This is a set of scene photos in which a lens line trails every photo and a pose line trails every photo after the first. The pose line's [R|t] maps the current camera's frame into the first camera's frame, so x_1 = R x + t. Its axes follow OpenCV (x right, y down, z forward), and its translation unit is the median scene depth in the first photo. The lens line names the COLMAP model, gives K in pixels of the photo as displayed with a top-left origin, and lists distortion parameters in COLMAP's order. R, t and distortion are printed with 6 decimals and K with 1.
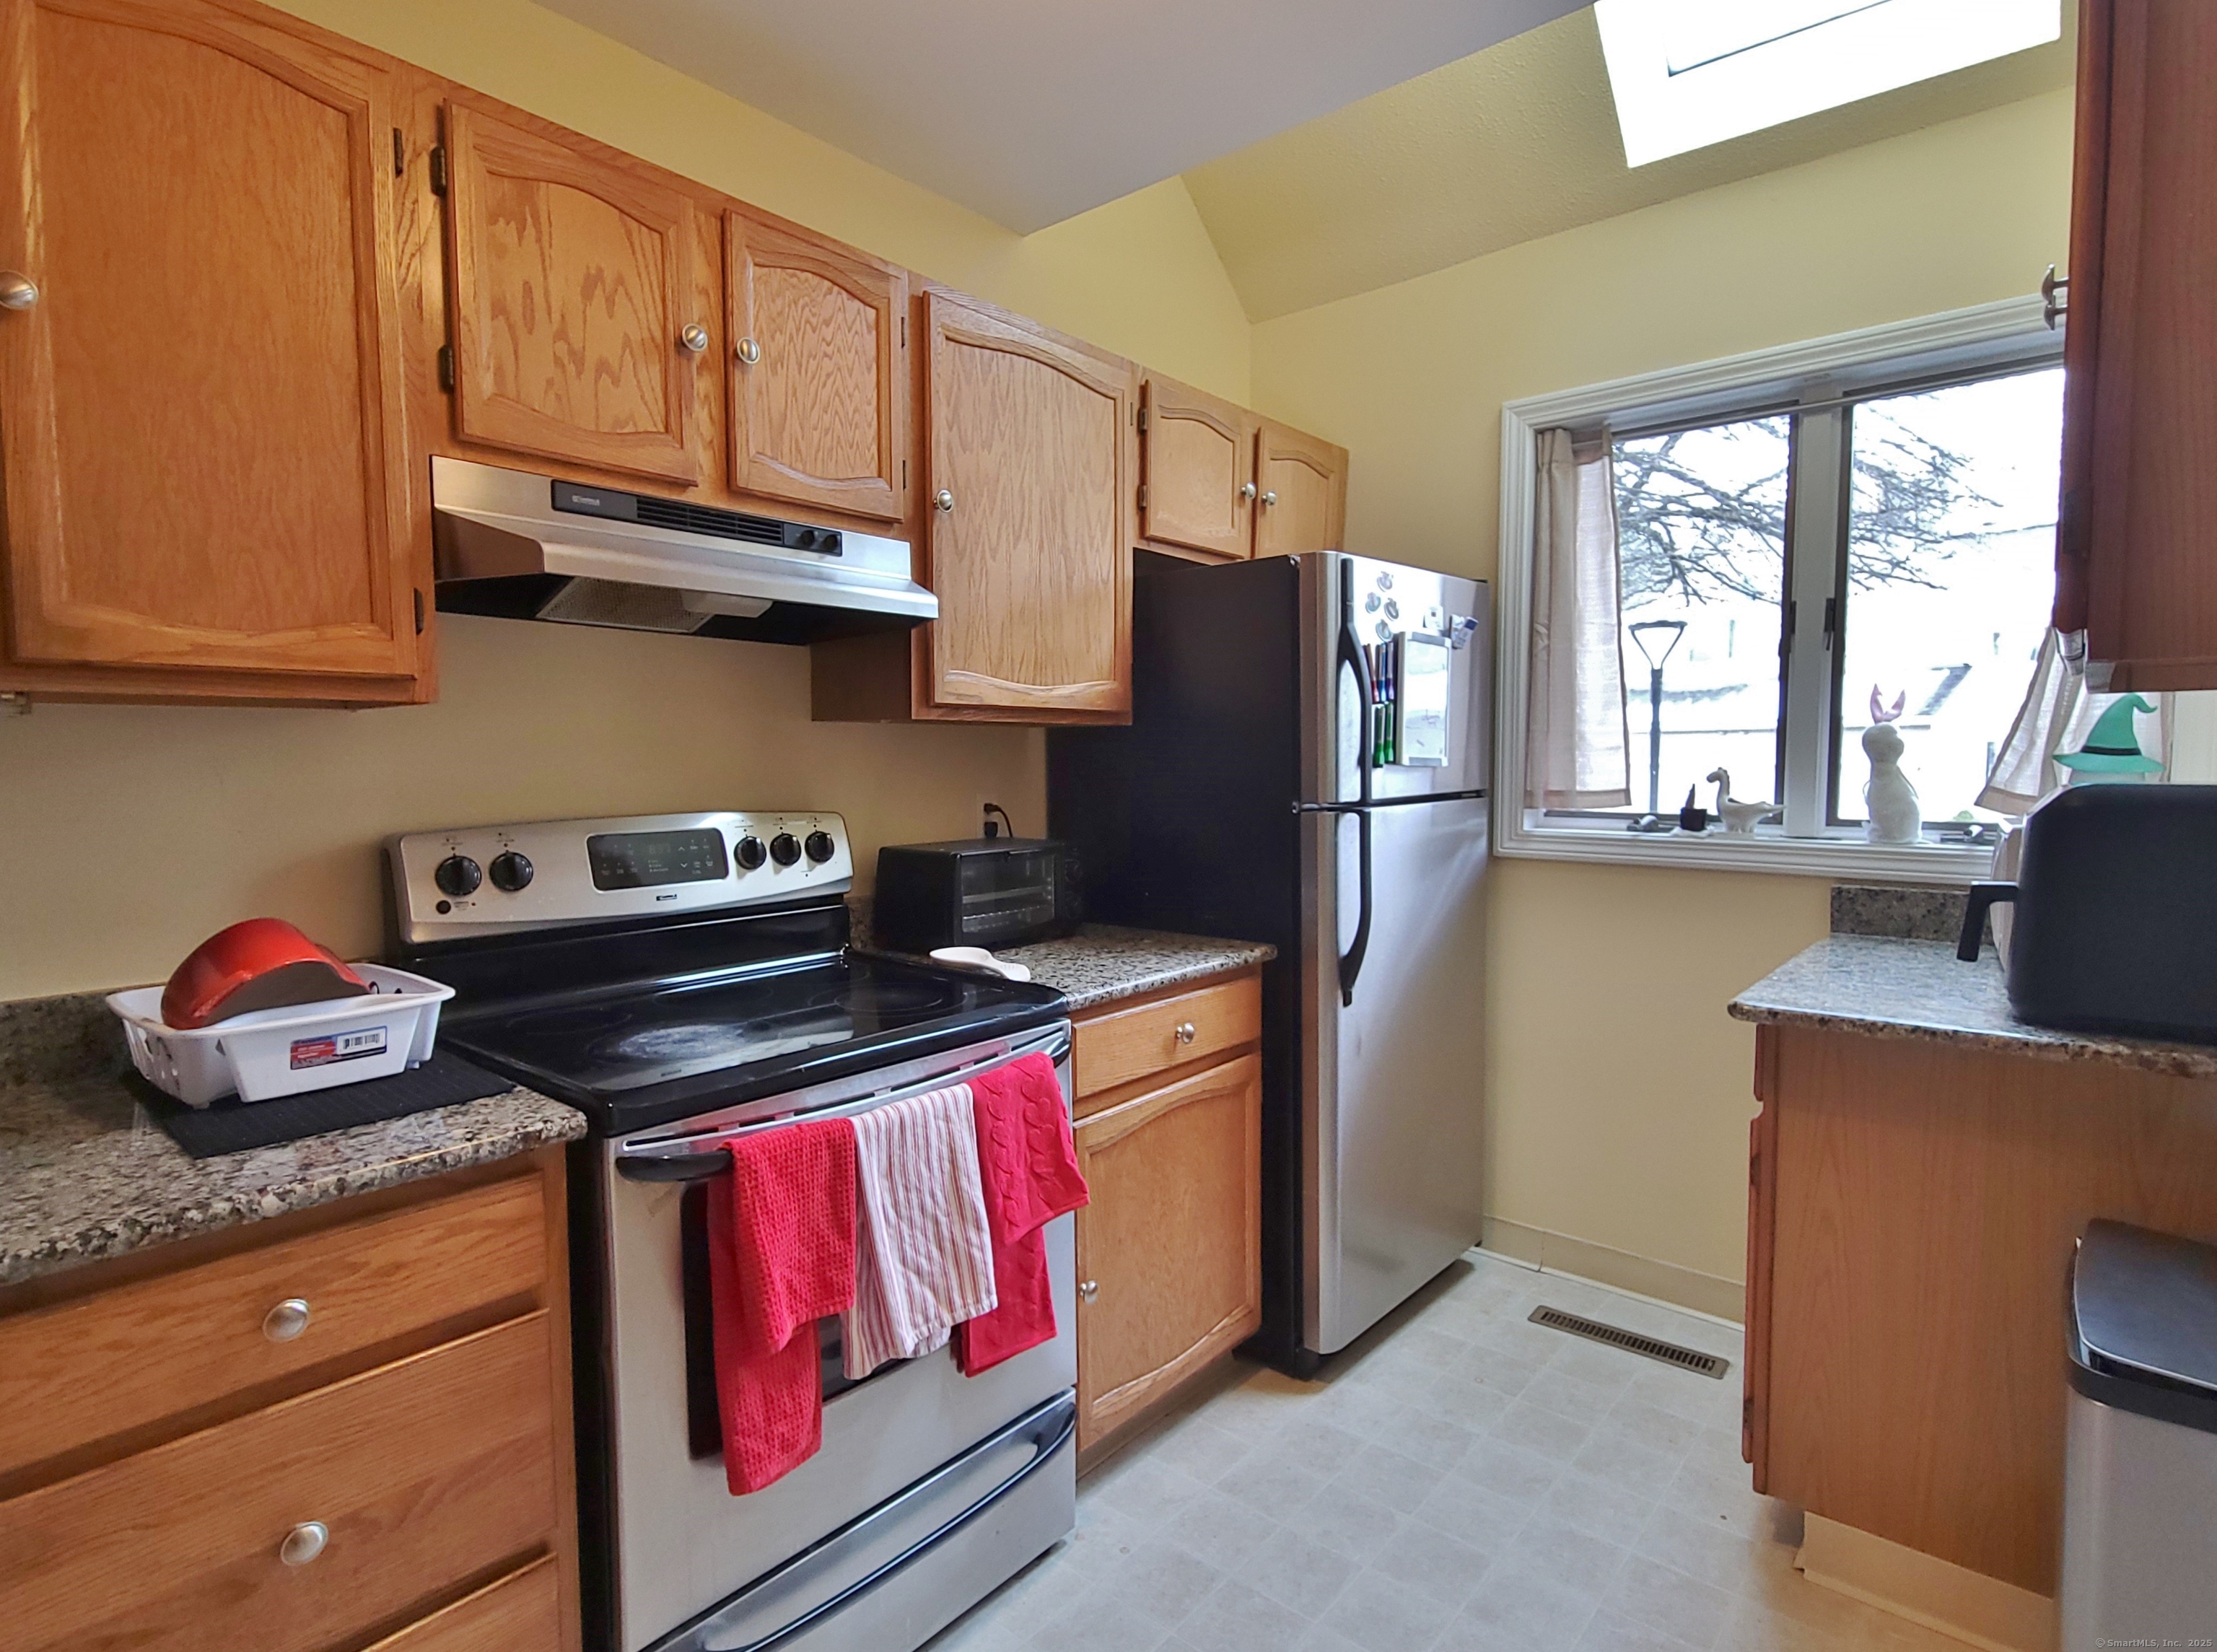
lens RADIAL K [[1104.8, 0, 1108.5], [0, 1104.8, 826.0], [0, 0, 1]] dist [-0.004074, -0.002198]
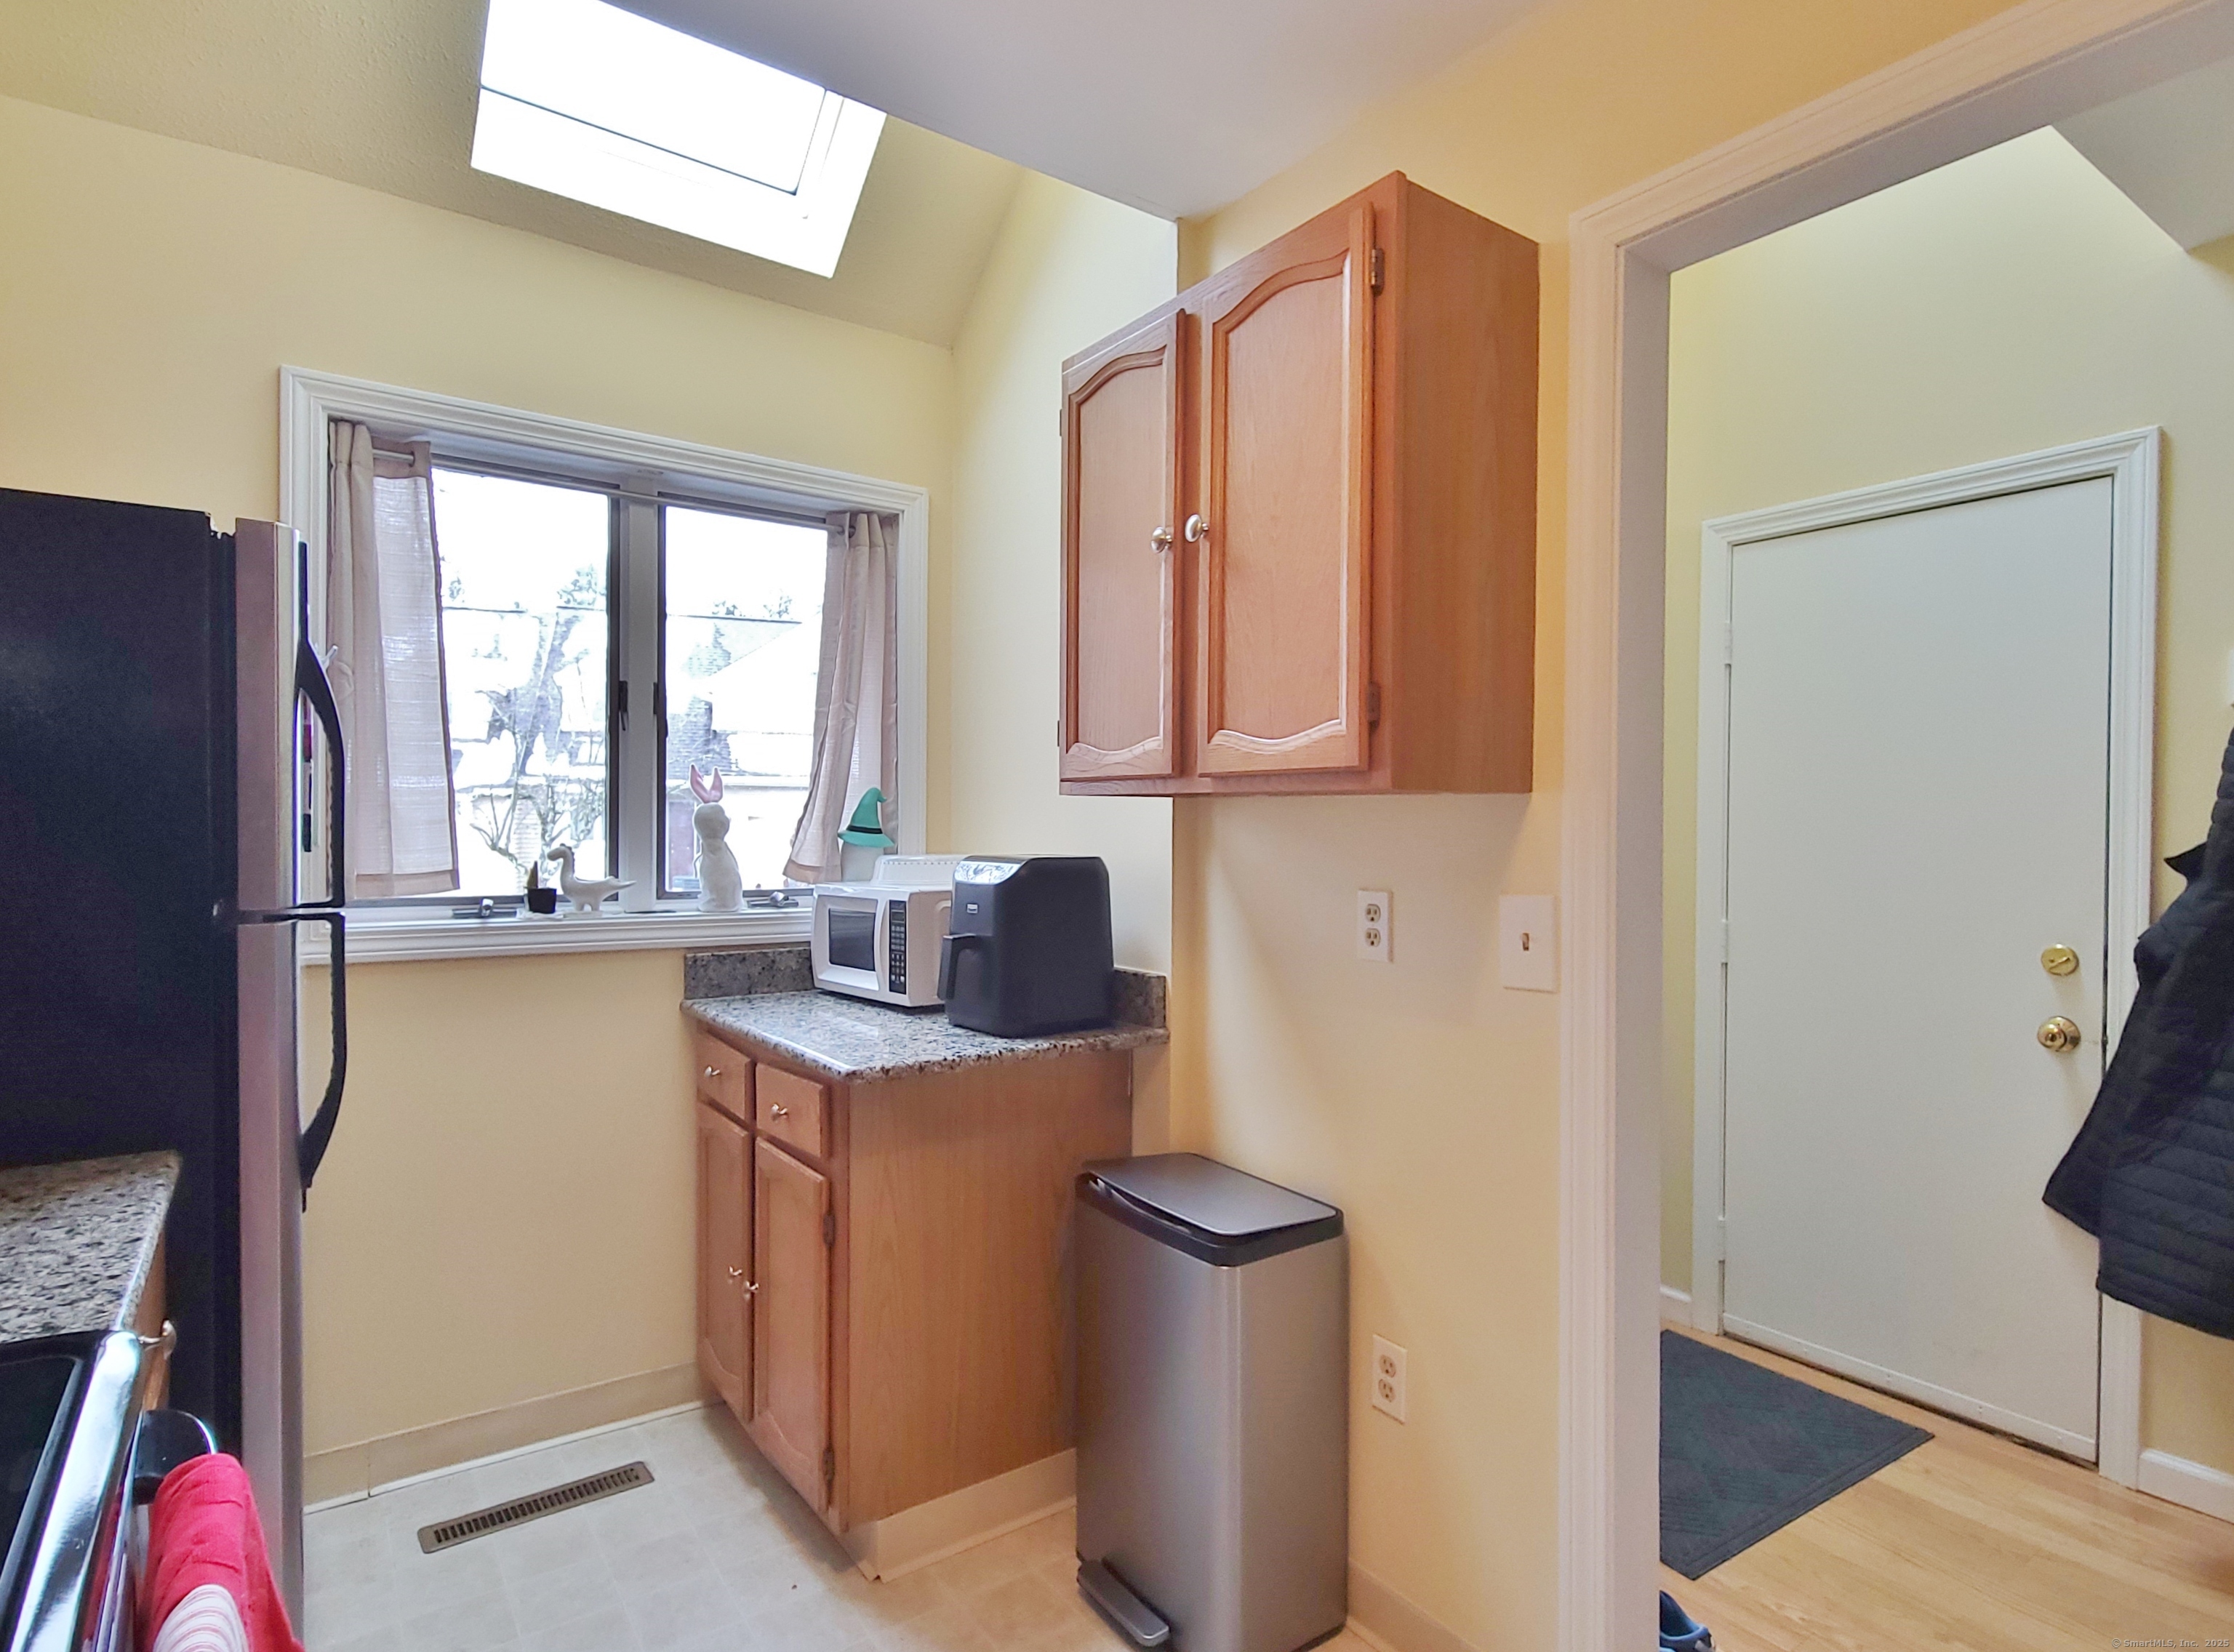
lens RADIAL K [[1158.7, 0, 1111.1], [0, 1158.7, 830.3], [0, 0, 1]] dist [0.010612, -0.000599]
pose [[0.265327, 0.002687, 0.964155, -0.289407], [0.049825, 0.998622, -0.016495, -0.025485], [-0.962870, 0.052415, 0.264828, 0.286972]]
